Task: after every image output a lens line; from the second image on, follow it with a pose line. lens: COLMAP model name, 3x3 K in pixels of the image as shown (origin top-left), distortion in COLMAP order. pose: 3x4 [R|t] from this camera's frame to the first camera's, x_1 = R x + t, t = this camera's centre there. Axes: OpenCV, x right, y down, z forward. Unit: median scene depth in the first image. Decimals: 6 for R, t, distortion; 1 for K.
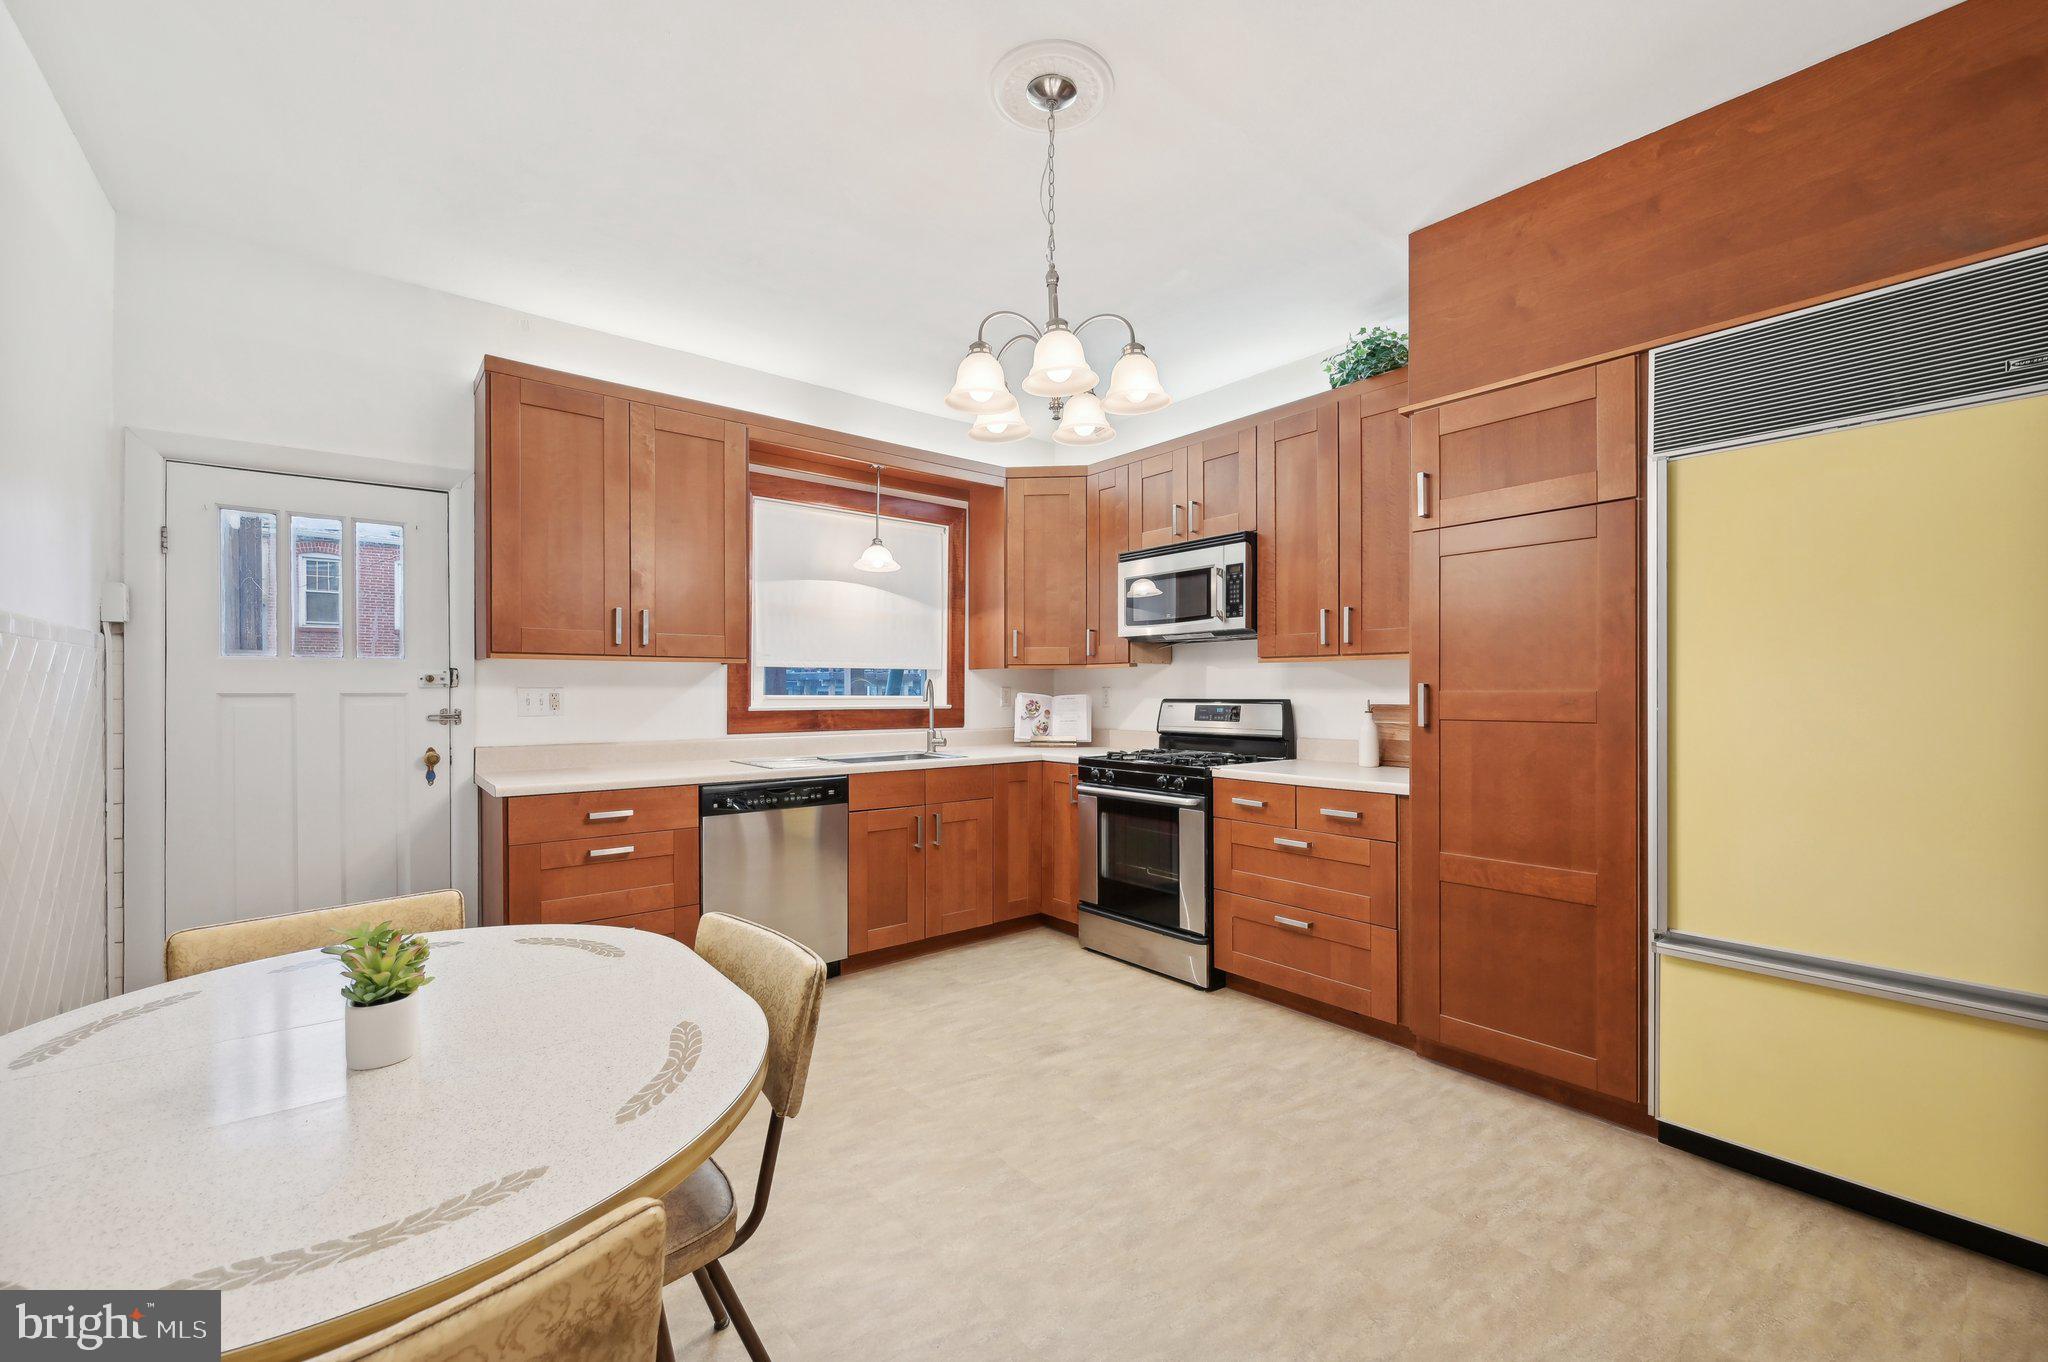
lens RADIAL K [[821.6, 0, 1034.9], [0, 821.6, 695.7], [0, 0, 1]] dist [-0.000600, 0.000111]
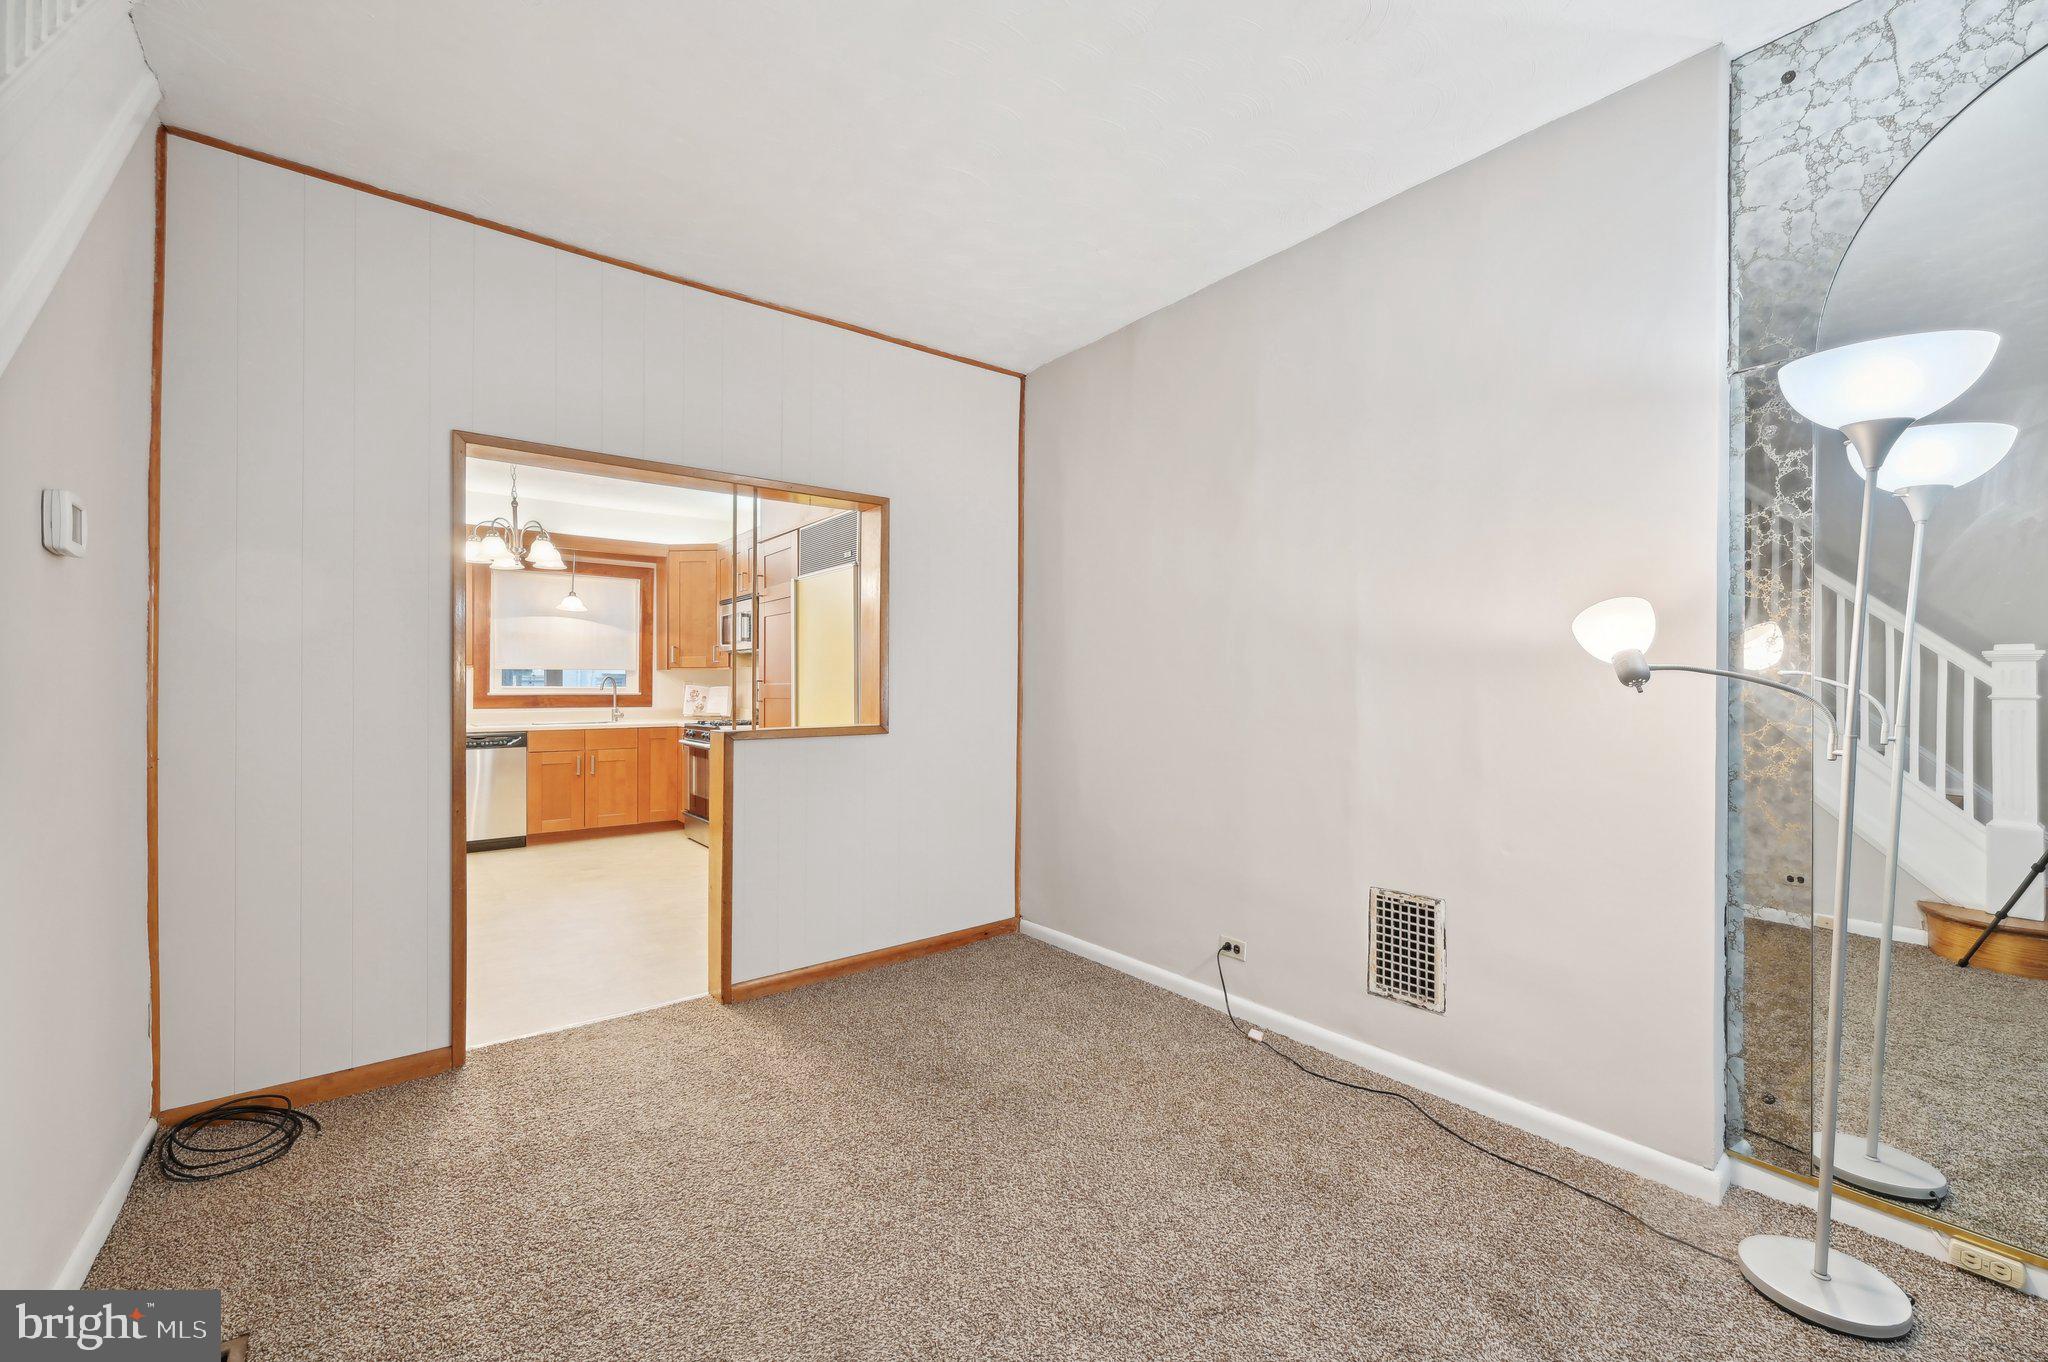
lens RADIAL K [[815.0, 0, 1030.3], [0, 815.0, 688.6], [0, 0, 1]] dist [-0.000134, 0.000341]
pose [[0.999914, 0.003612, -0.012631, 0.808793], [-0.003650, 0.999989, -0.002959, 0.006504], [0.012620, 0.003005, 0.999916, -0.678516]]
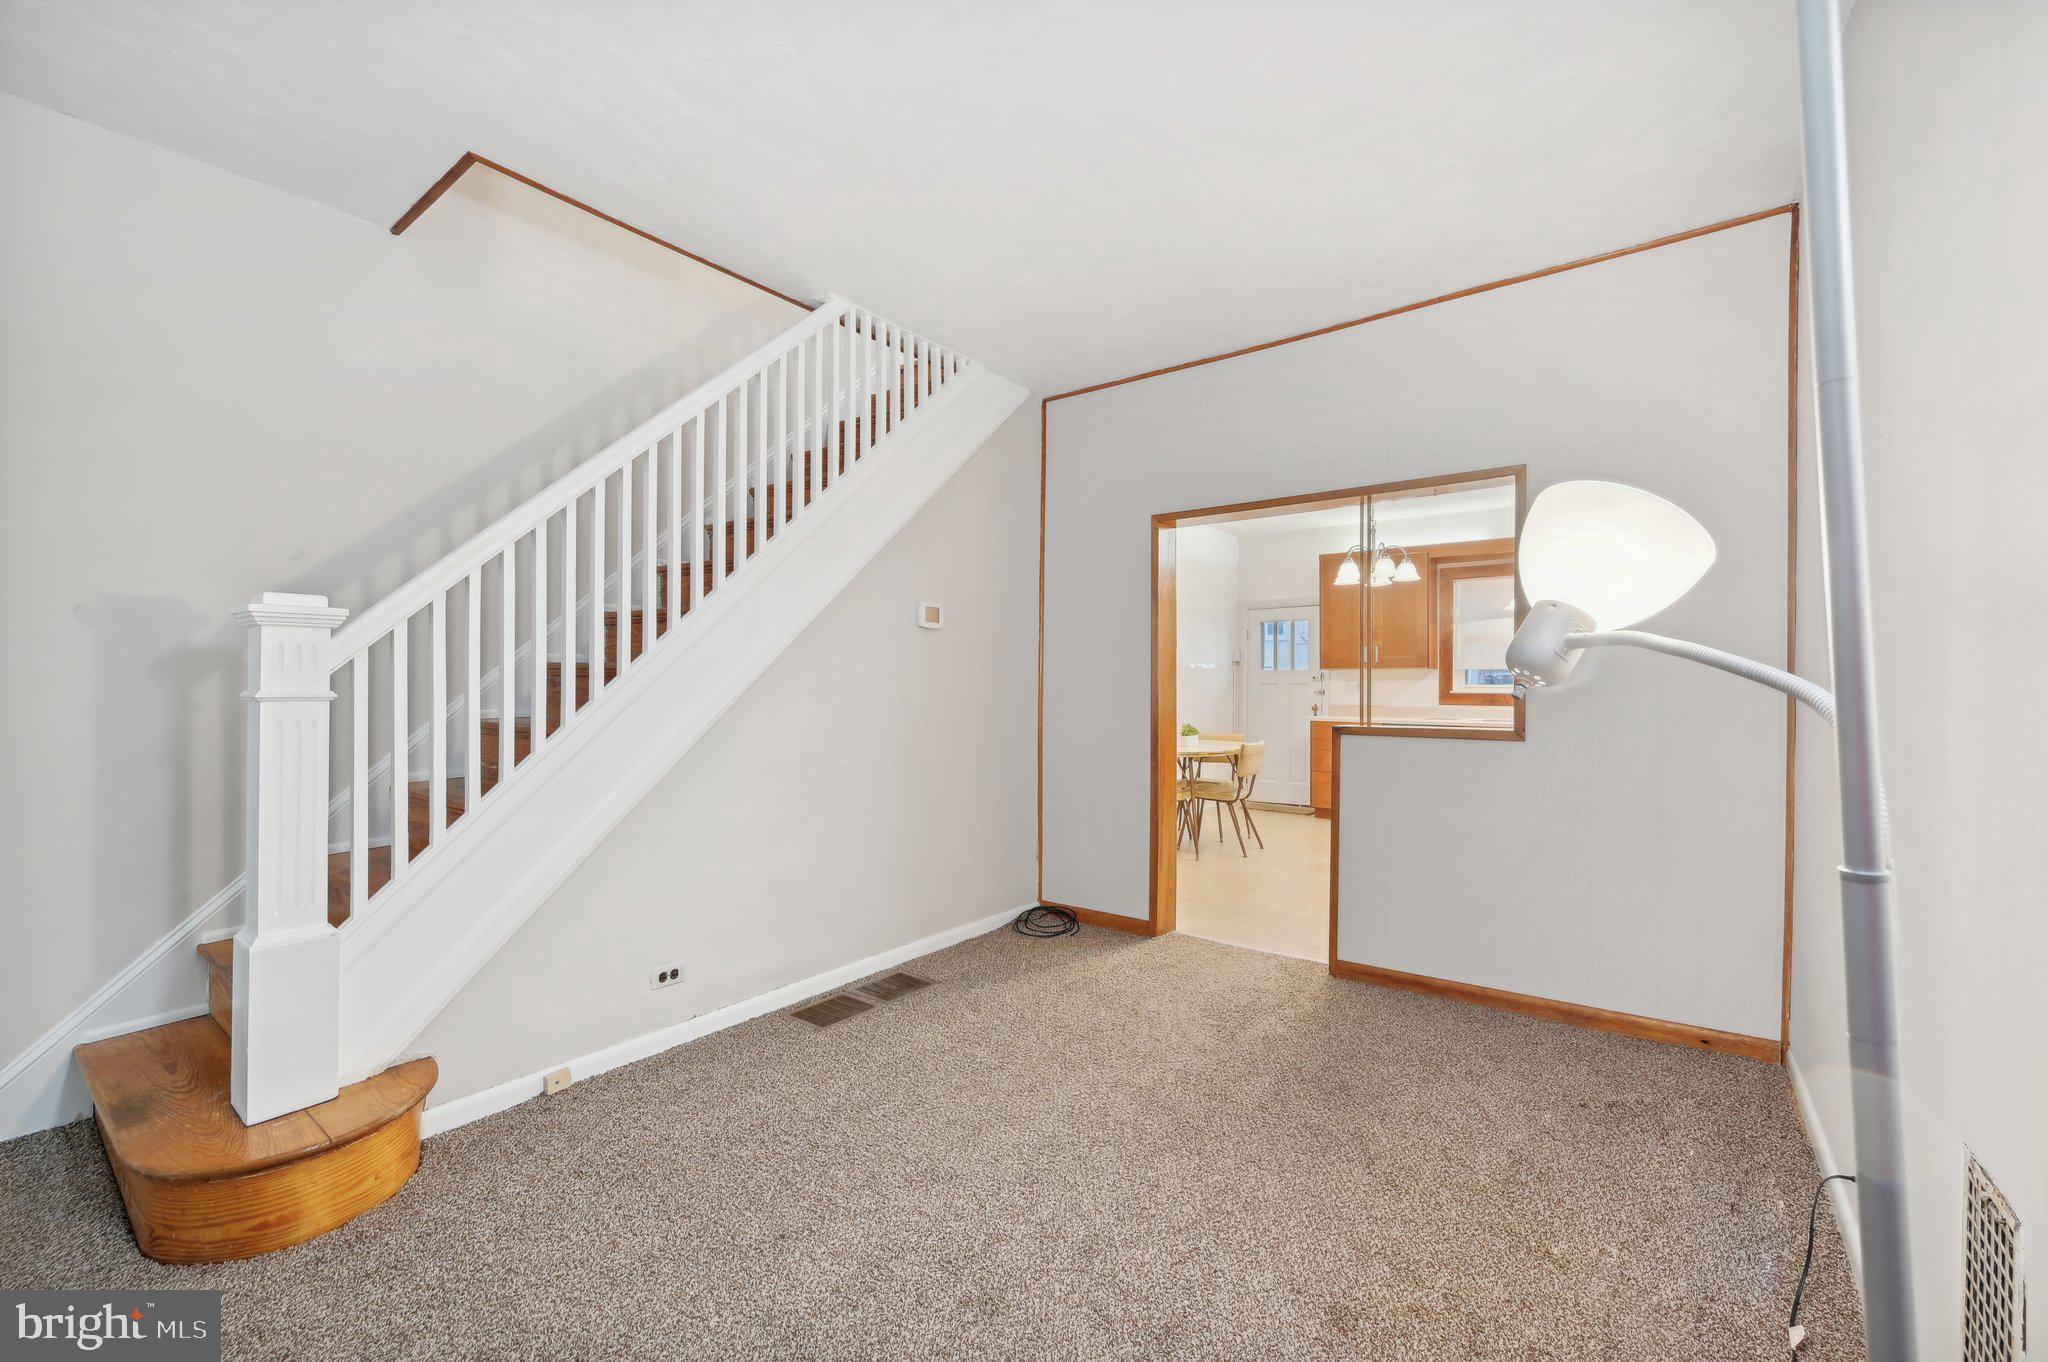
lens RADIAL K [[824.7, 0, 1035.0], [0, 824.7, 684.0], [0, 0, 1]] dist [-0.003600, -0.000196]
pose [[0.236728, 0.003021, -0.971571, 1.302042], [-0.007988, 0.999967, 0.001163, 0.003447], [0.971543, 0.007486, 0.236745, -0.392098]]
